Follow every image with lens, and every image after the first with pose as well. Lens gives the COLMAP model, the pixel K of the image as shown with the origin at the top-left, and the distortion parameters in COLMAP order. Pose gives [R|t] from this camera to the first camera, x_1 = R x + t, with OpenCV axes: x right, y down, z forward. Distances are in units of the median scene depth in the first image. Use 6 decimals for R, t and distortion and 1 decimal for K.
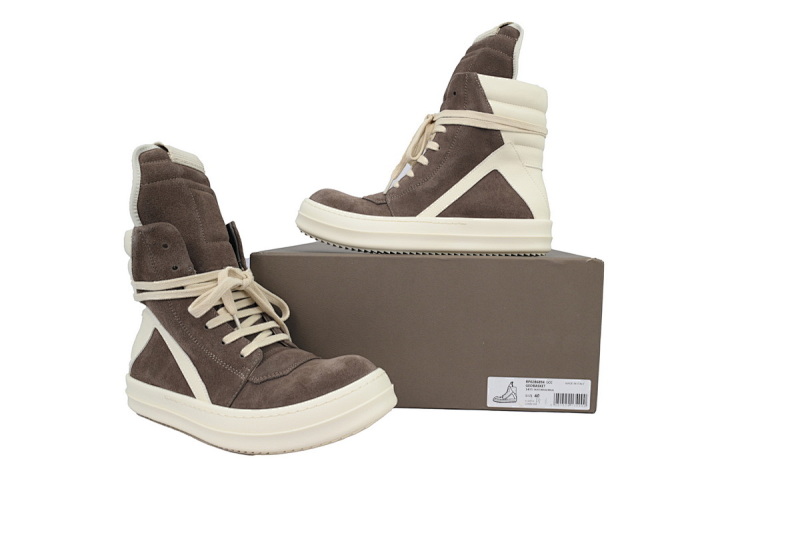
lens RADIAL K [[546.1, 0, 400.0], [0, 546.1, 266.5], [0, 0, 1]] dist [-0.000308, 0.000012]
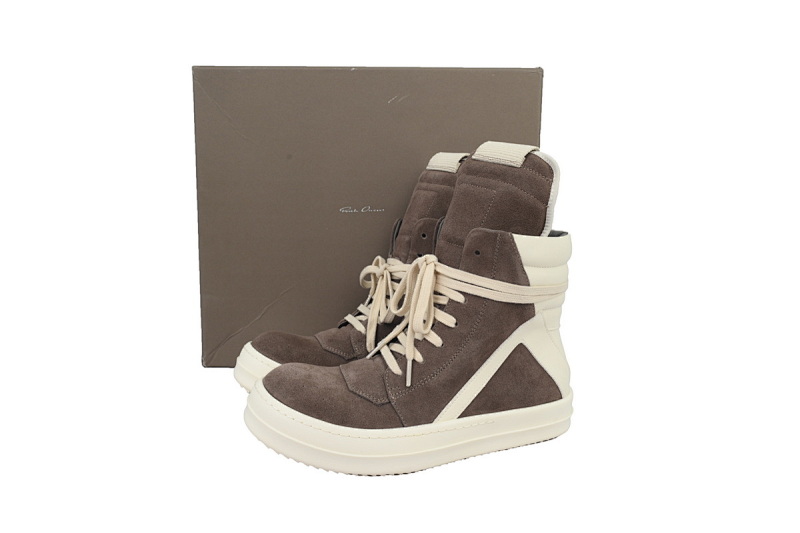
lens RADIAL K [[546.1, 0, 400.0], [0, 546.1, 266.5], [0, 0, 1]] dist [-0.000308, 0.000012]
pose [[0.933832, -0.069887, 0.350818, -0.260284], [0.016608, 0.988142, 0.152642, -0.414097], [-0.357325, -0.136716, 0.923920, 0.348594]]
